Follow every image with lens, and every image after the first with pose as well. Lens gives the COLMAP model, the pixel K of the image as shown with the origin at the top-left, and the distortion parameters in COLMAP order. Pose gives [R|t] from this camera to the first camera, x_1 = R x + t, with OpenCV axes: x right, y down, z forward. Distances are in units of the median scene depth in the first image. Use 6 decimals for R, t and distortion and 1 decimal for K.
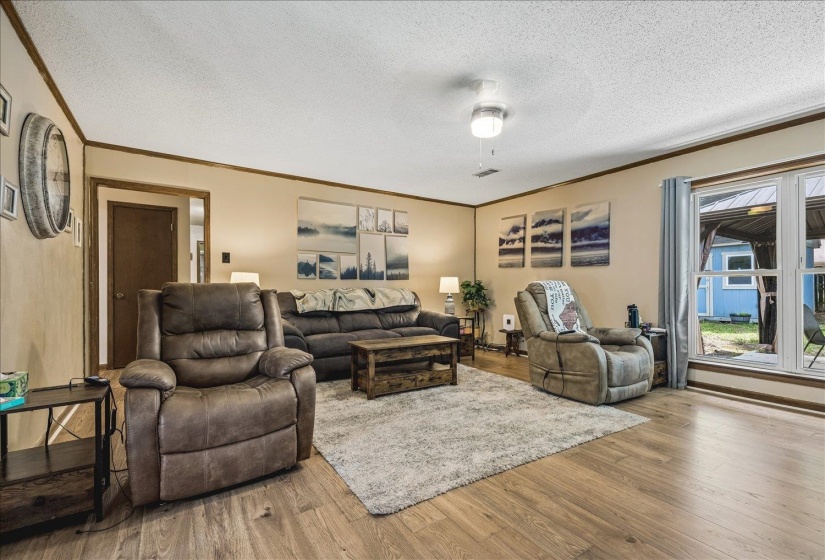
lens RADIAL K [[375.2, 0, 415.6], [0, 375.2, 286.5], [0, 0, 1]] dist [0.023453, 0.000000]
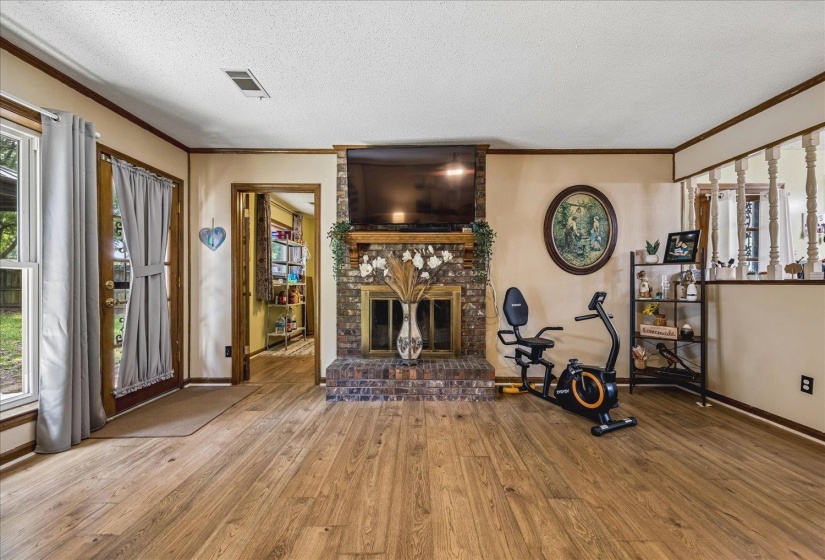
lens RADIAL K [[329.1, 0, 417.2], [0, 329.1, 280.2], [0, 0, 1]] dist [0.001655, 0.000293]
pose [[-0.835608, 0.008563, 0.549259, 0.069607], [0.000347, 0.999887, -0.015061, -0.002453], [-0.549325, -0.012395, -0.835517, 0.660011]]
